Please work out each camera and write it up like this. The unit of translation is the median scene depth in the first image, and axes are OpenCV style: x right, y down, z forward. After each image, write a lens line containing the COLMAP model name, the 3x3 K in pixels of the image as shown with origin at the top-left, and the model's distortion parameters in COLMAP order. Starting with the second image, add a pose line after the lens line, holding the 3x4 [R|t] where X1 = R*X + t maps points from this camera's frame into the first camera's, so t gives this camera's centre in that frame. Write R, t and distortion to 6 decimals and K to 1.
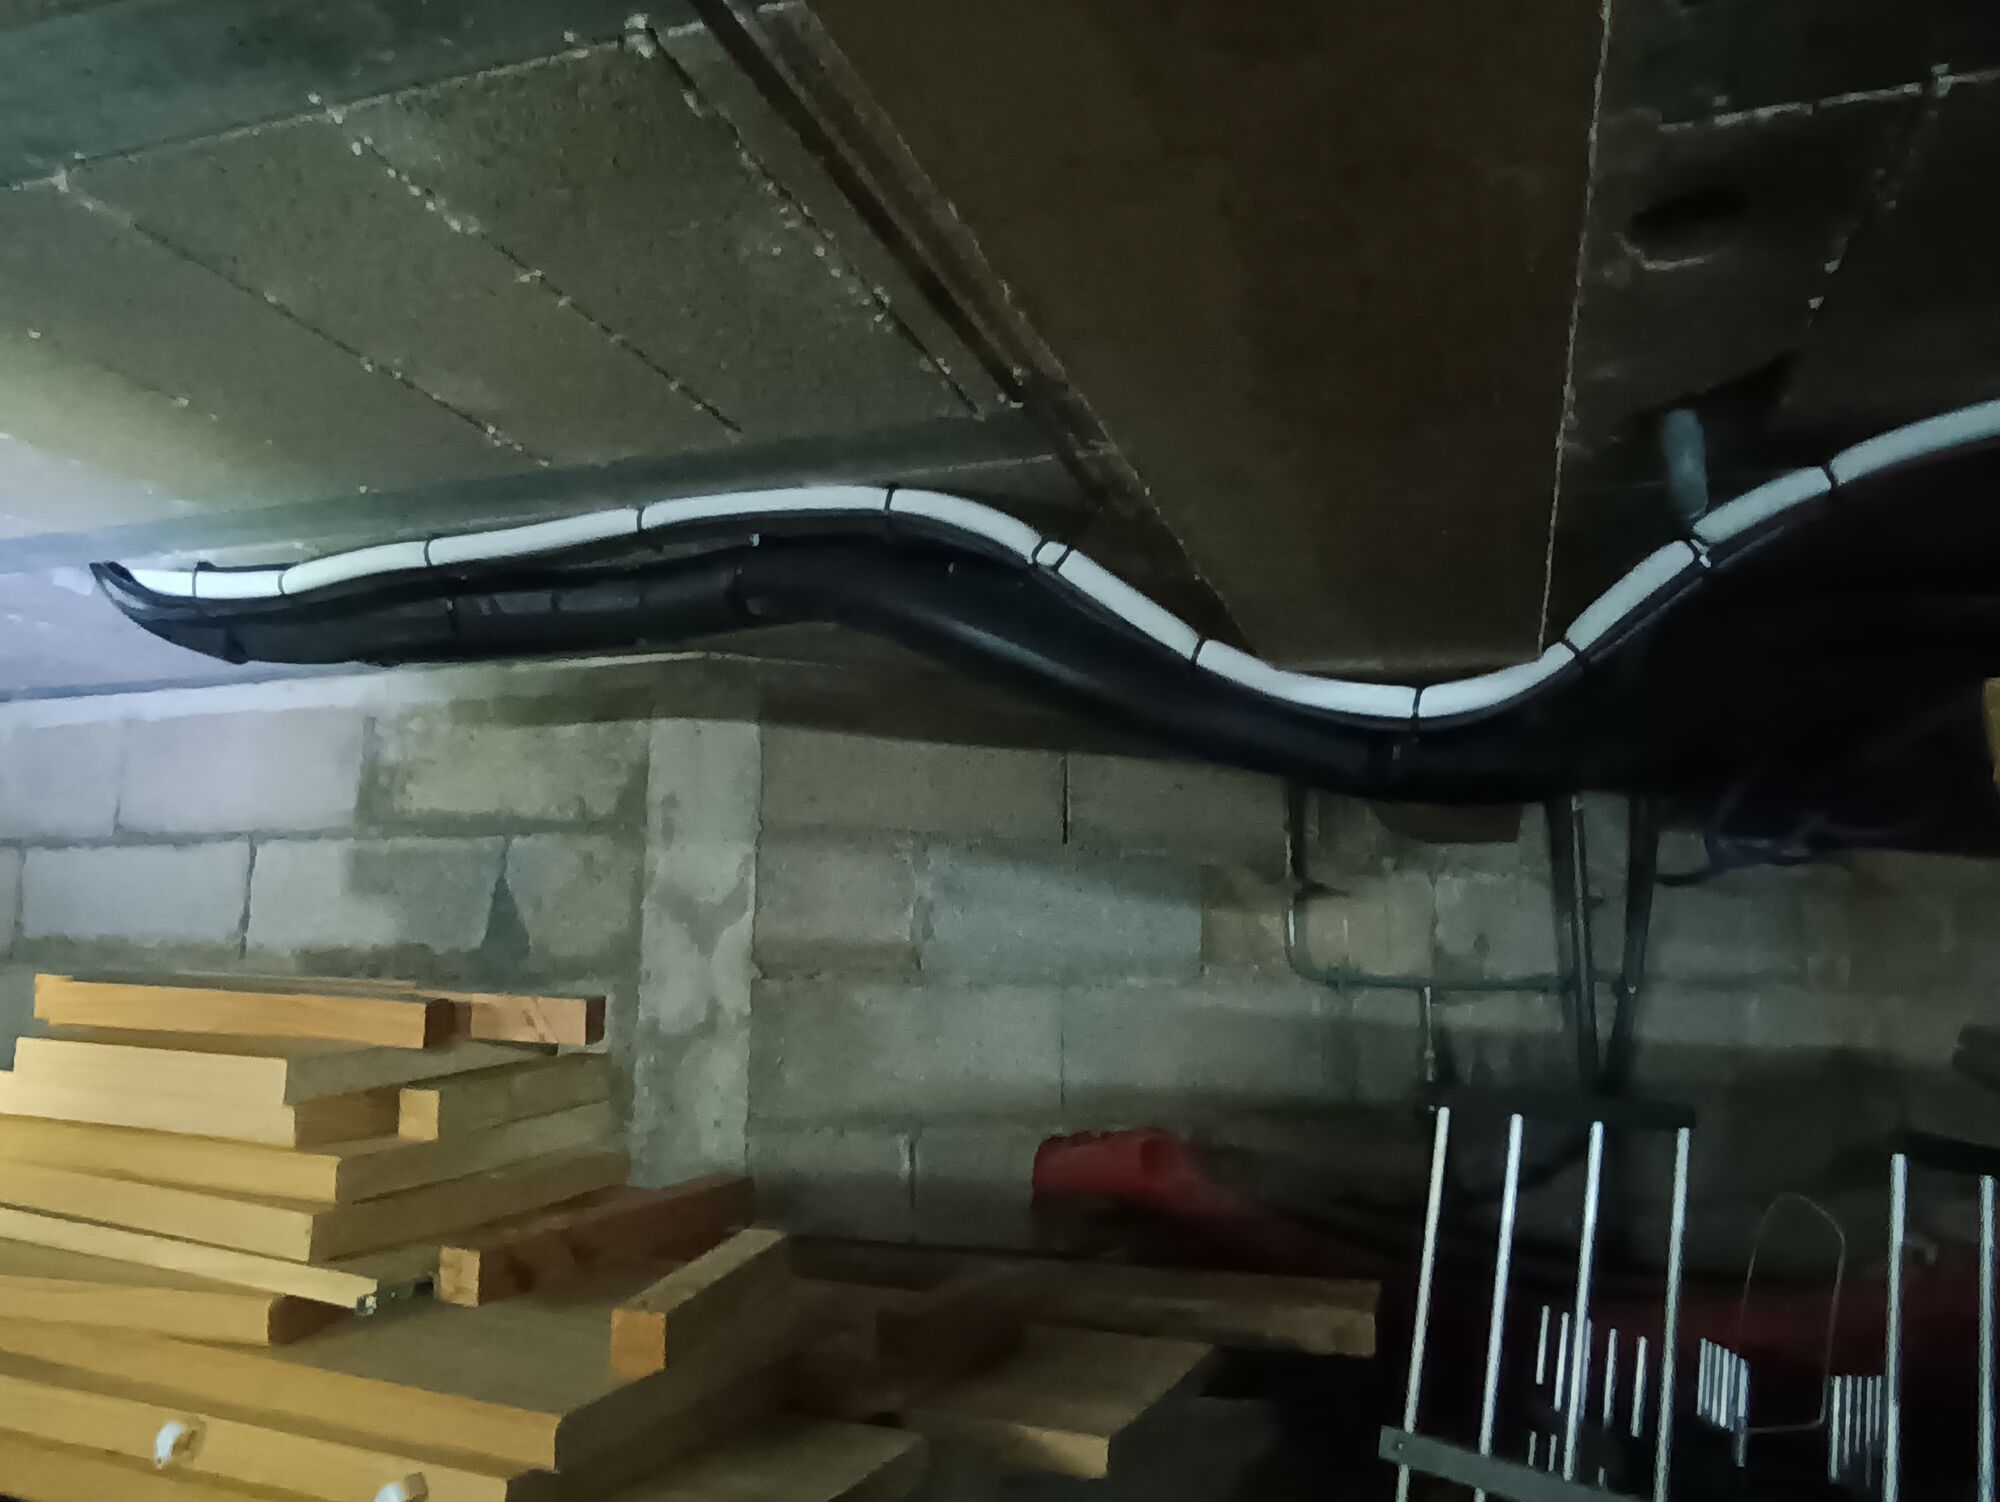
lens RADIAL K [[1533.6, 0, 968.6], [0, 1533.6, 751.7], [0, 0, 1]] dist [-0.073502, 0.089121]
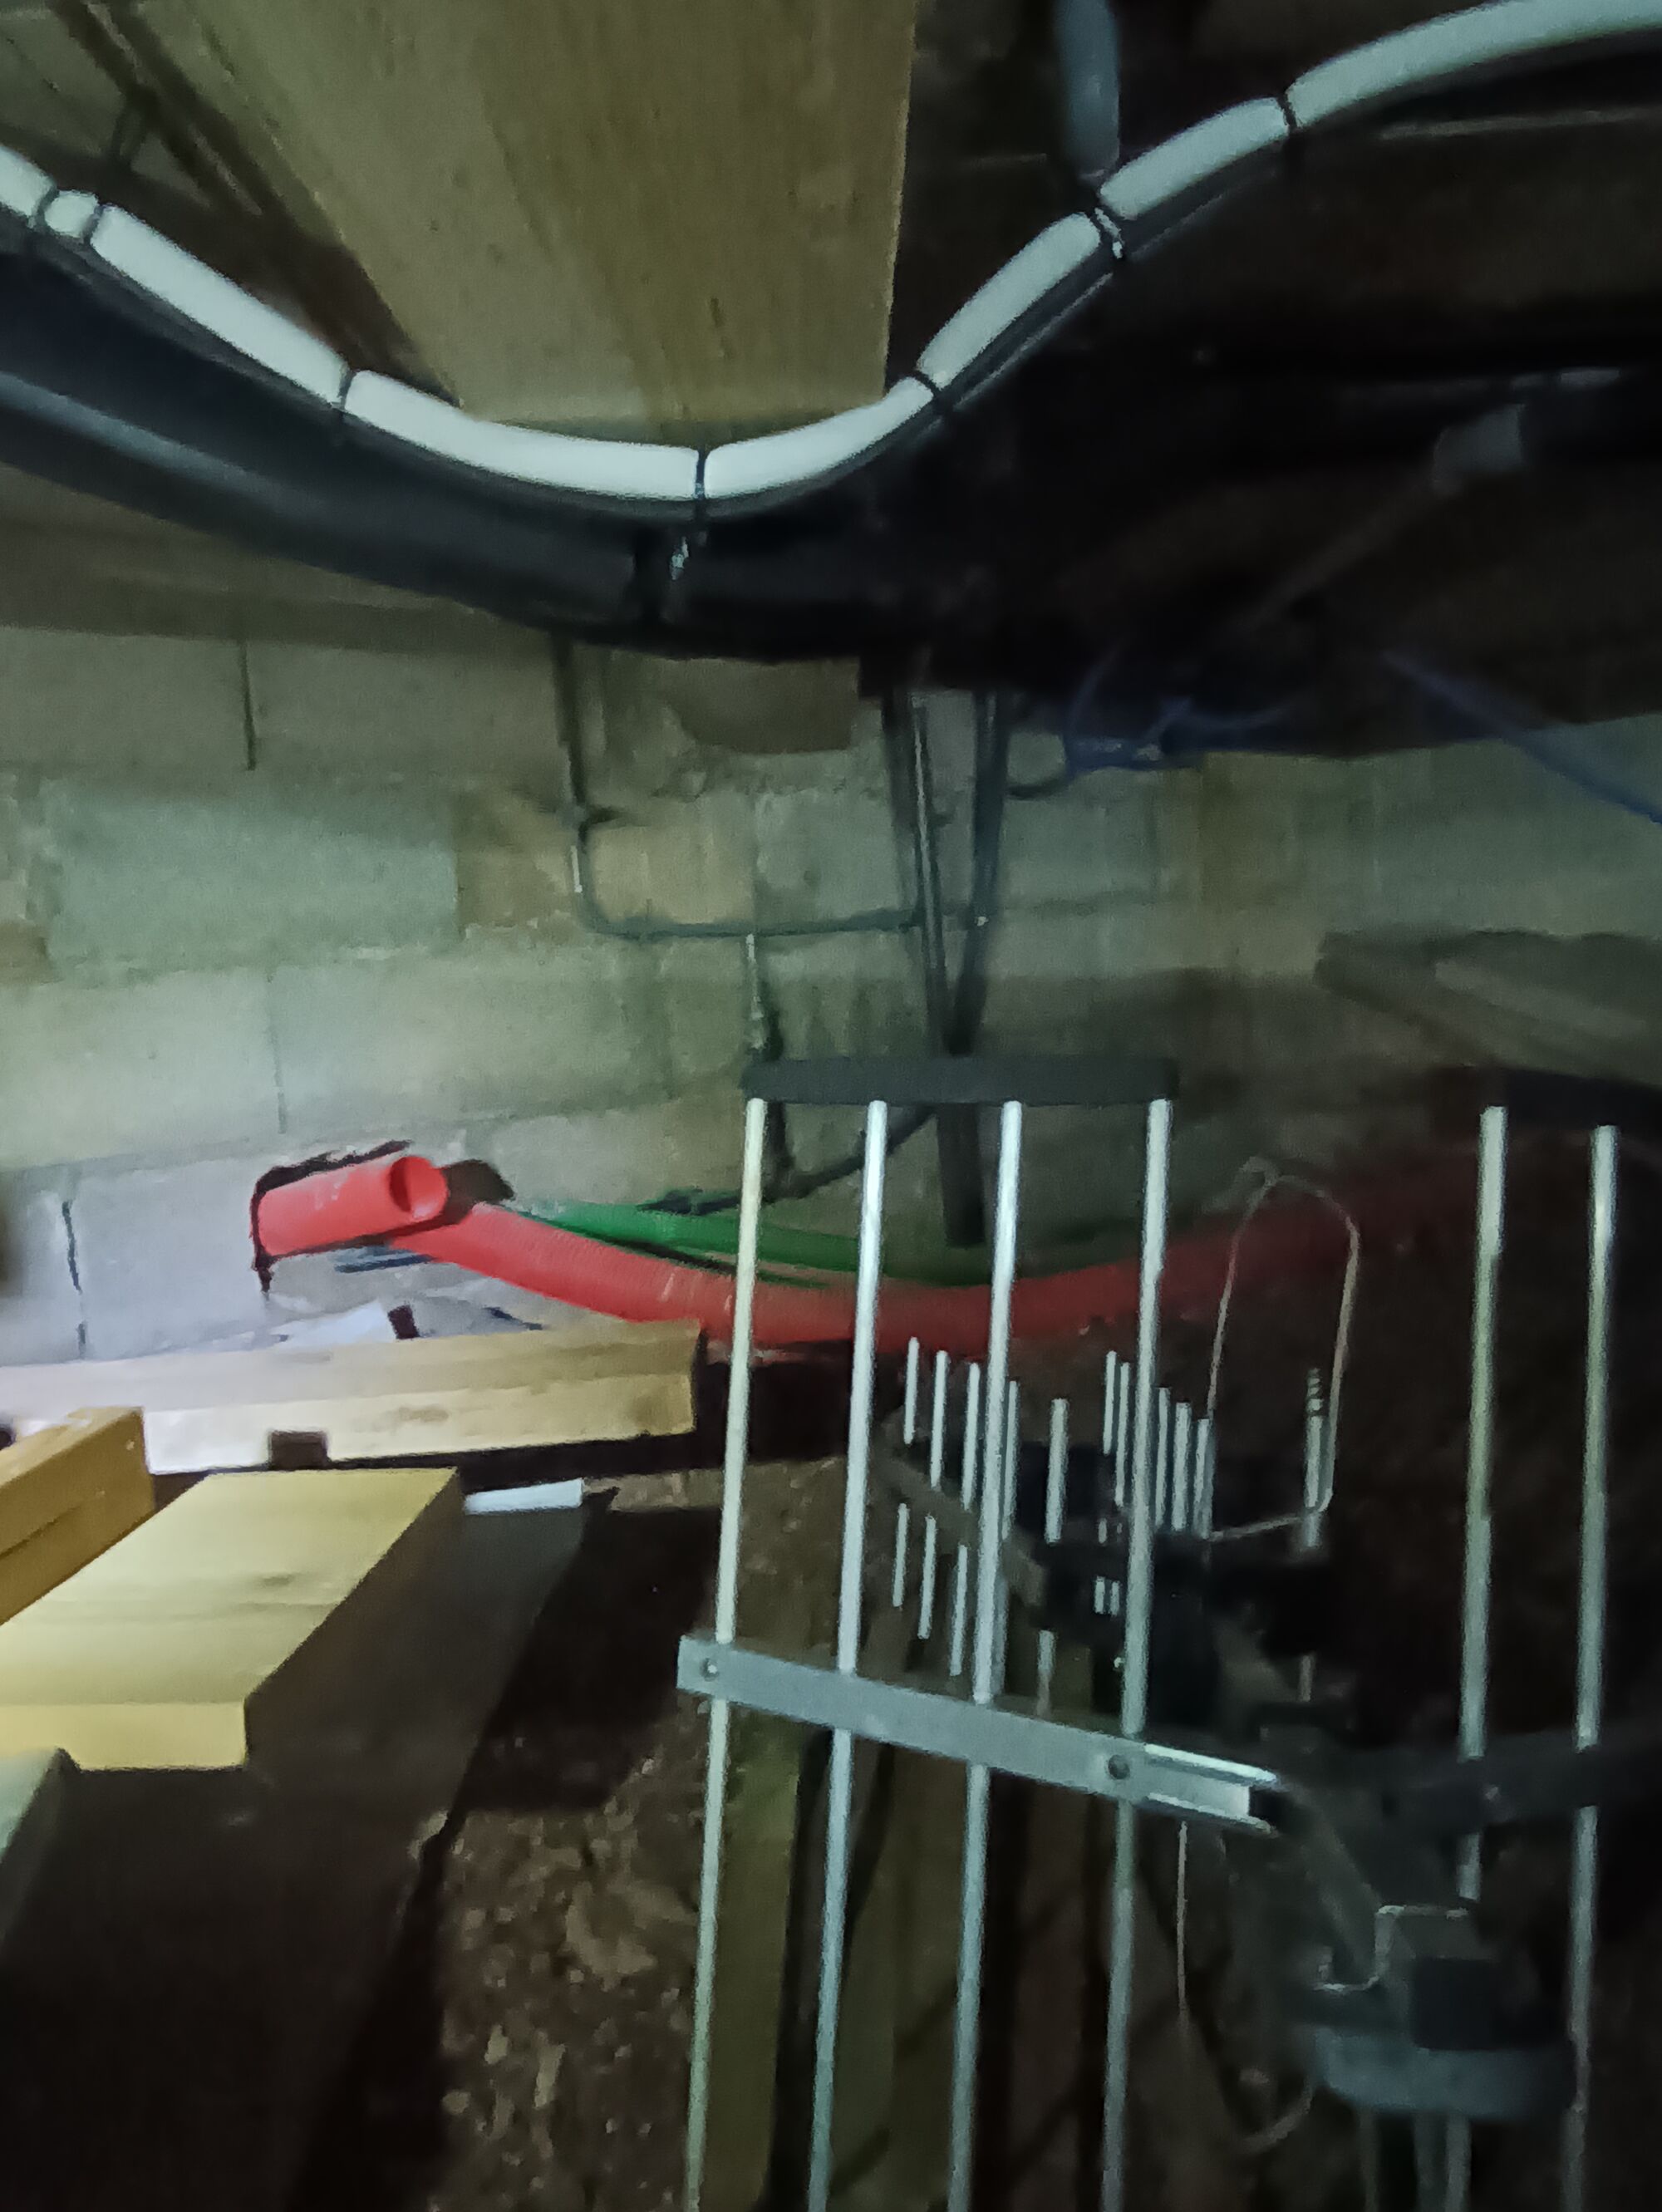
lens RADIAL K [[1696.2, 0, 831.0], [0, 1696.2, 1106.0], [0, 0, 1]] dist [-0.073502, 0.089121]
pose [[0.942544, -0.106859, 0.316531, 0.050596], [0.029373, 0.970303, 0.240104, 0.030544], [-0.332789, -0.217011, 0.917692, 0.149413]]
